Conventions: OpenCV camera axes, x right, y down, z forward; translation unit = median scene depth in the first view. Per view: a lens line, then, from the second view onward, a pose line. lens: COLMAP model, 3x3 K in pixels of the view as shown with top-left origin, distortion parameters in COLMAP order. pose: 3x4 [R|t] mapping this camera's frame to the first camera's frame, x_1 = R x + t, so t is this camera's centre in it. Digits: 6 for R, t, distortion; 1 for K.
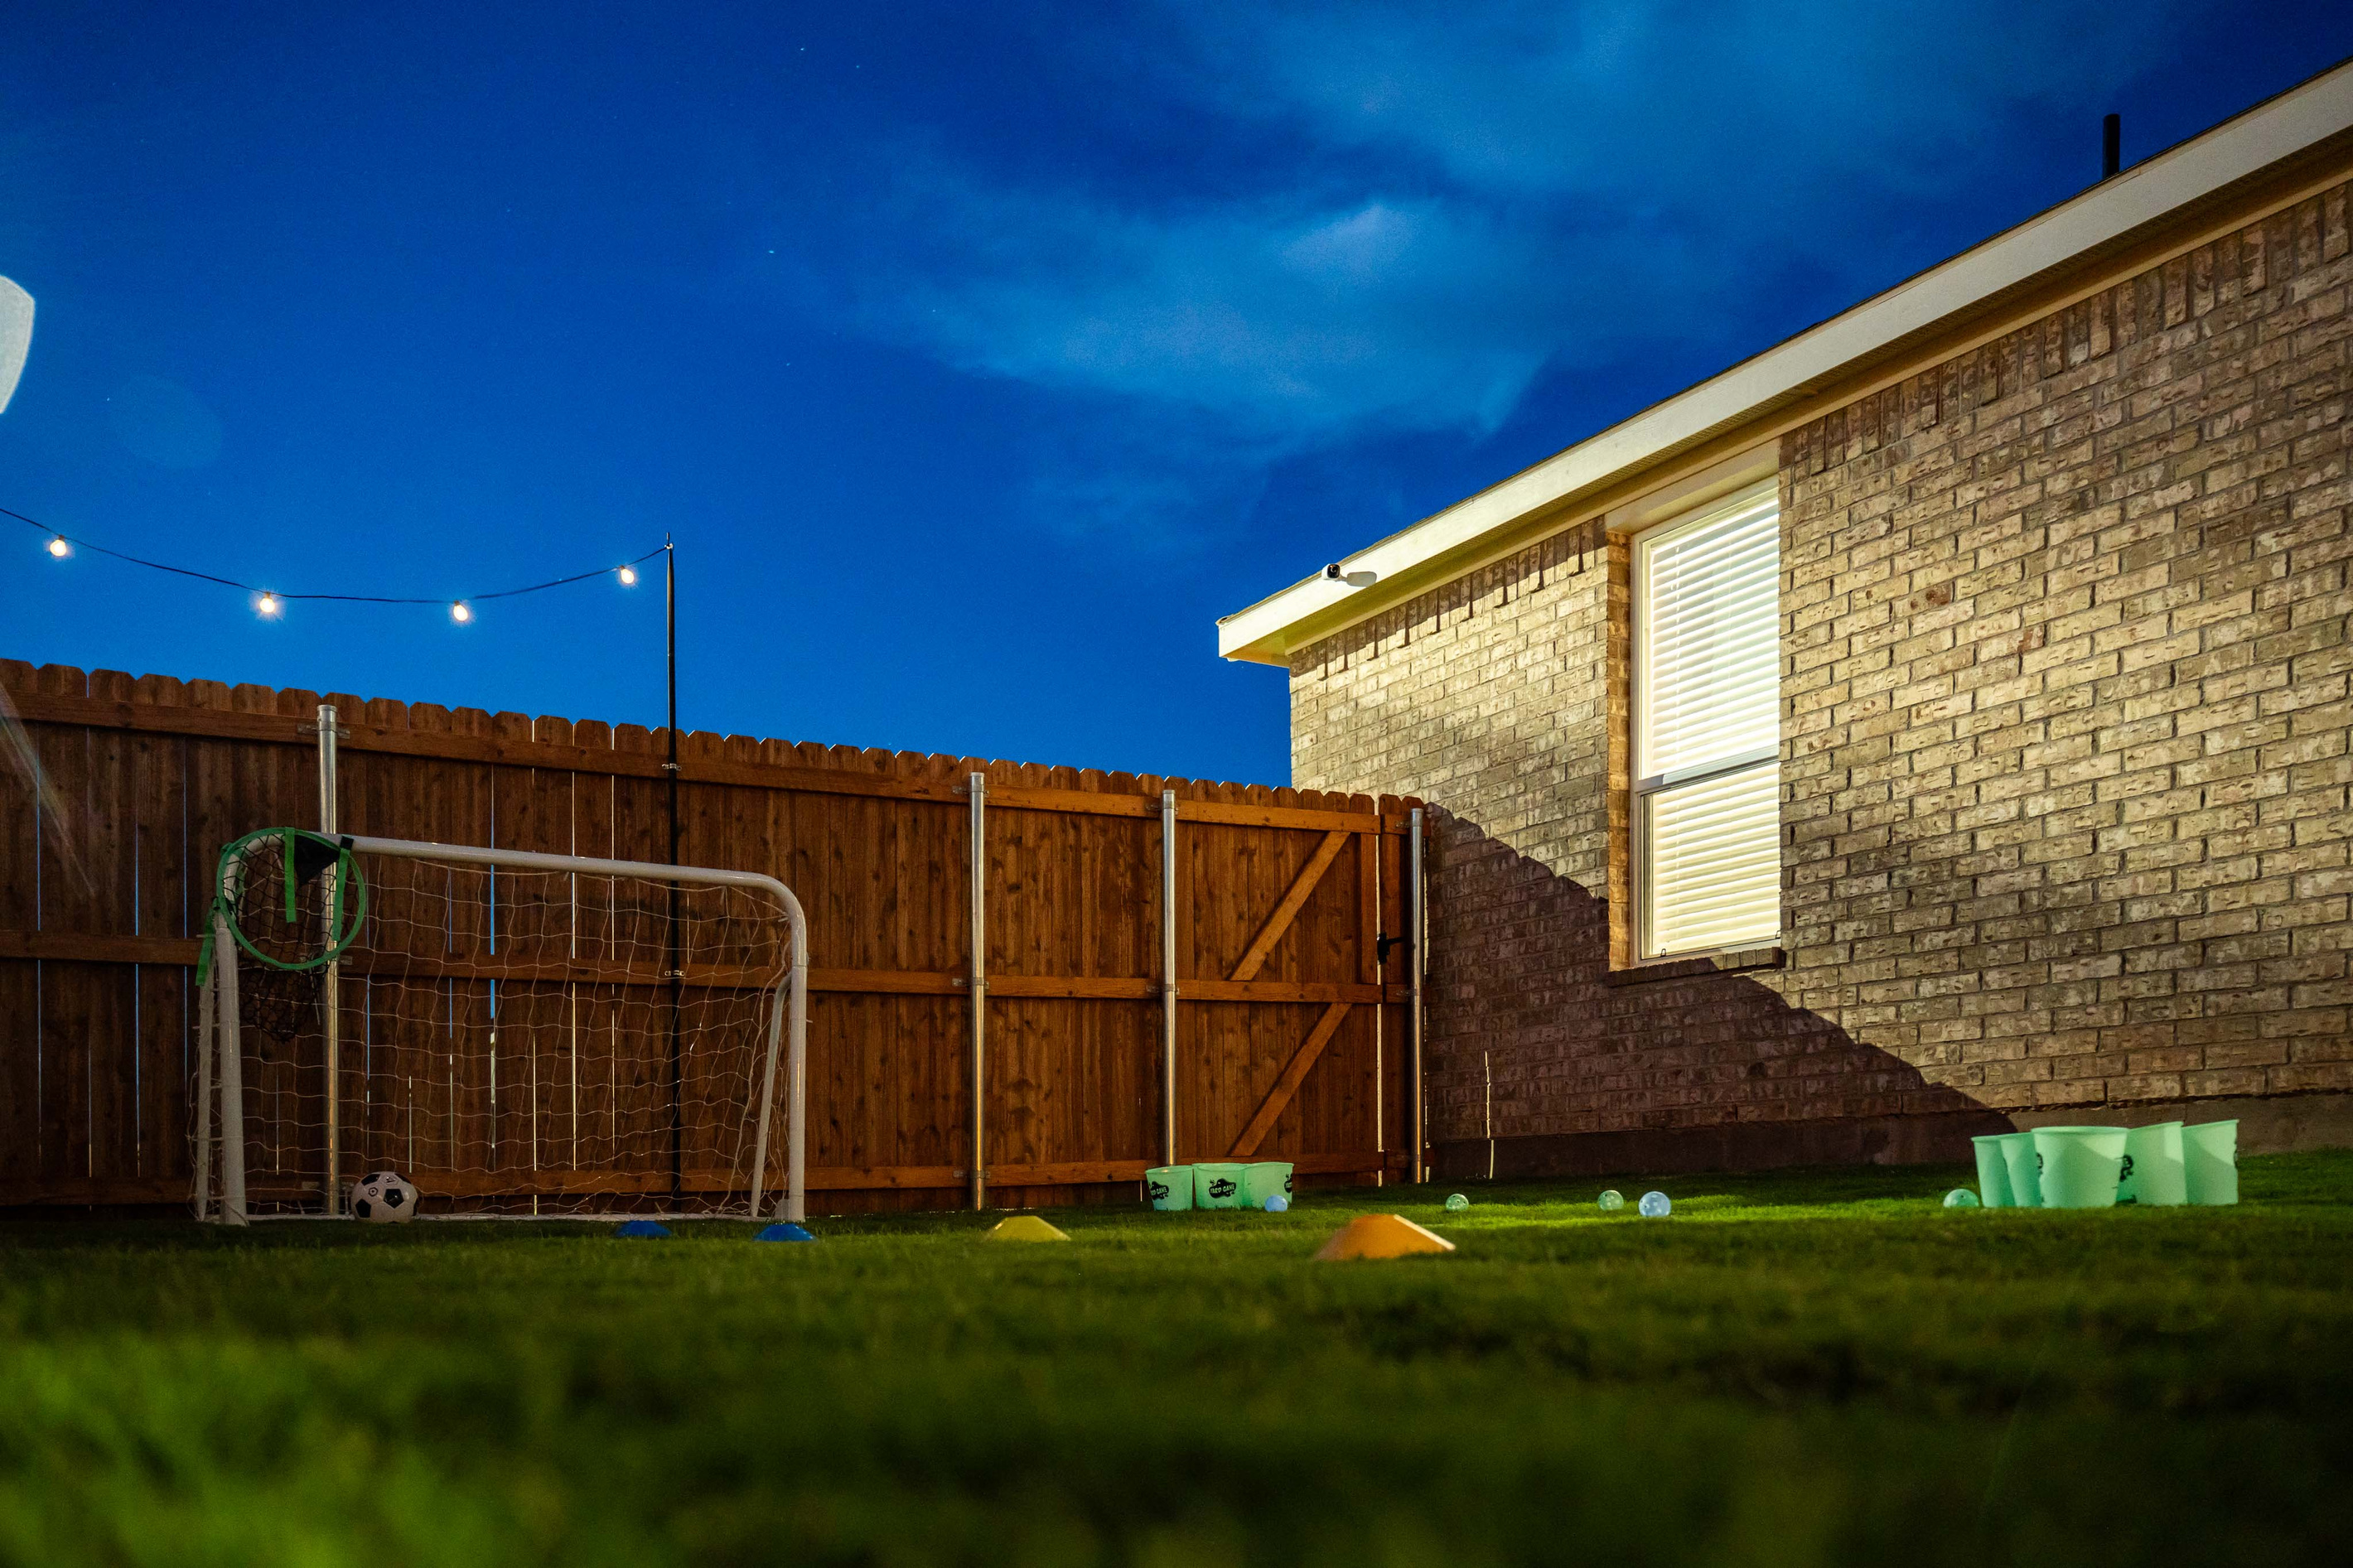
lens RADIAL K [[1968.9, 0, 1141.1], [0, 1968.9, 1230.6], [0, 0, 1]] dist [0.003165, 0.004173]
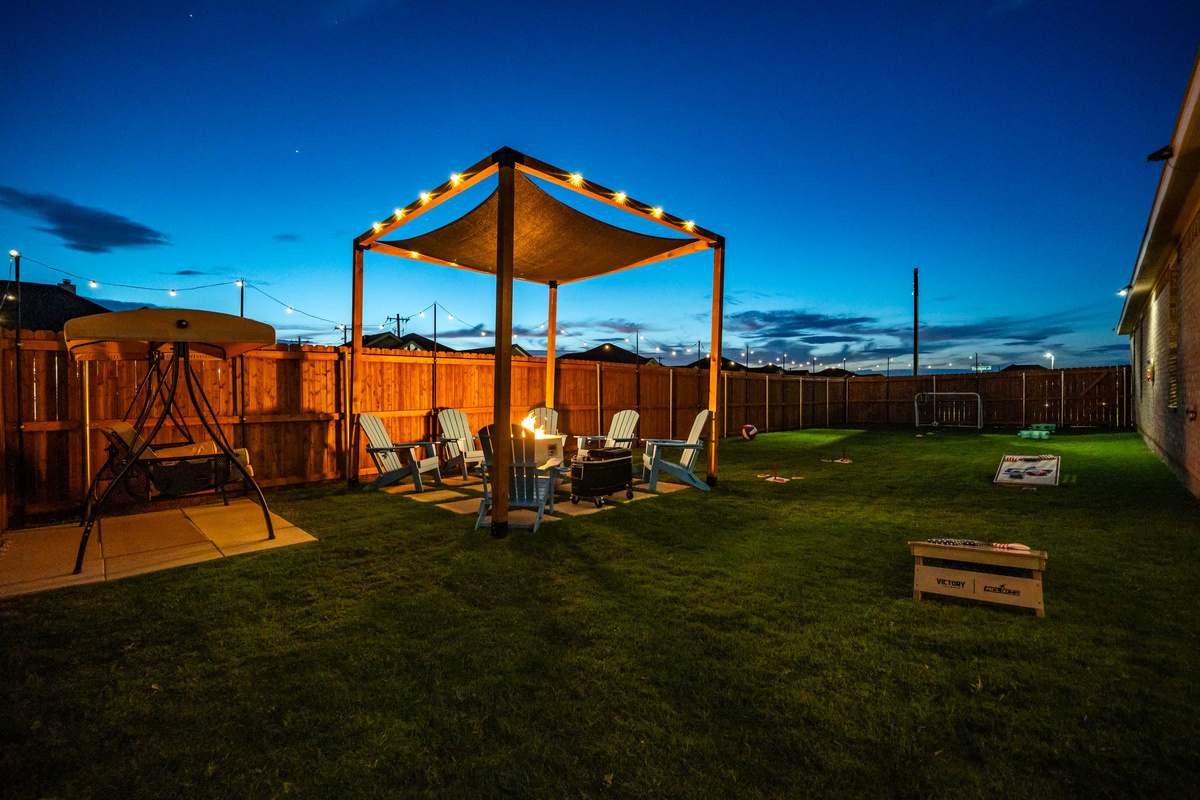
lens RADIAL K [[516.4, 0, 591.7], [0, 516.4, 399.5], [0, 0, 1]] dist [-0.002932, 0.000140]
pose [[0.285547, 0.012450, -0.958284, 1.379335], [-0.004181, 0.999922, 0.011745, -0.136433], [0.958355, 0.000653, 0.285577, -1.242973]]
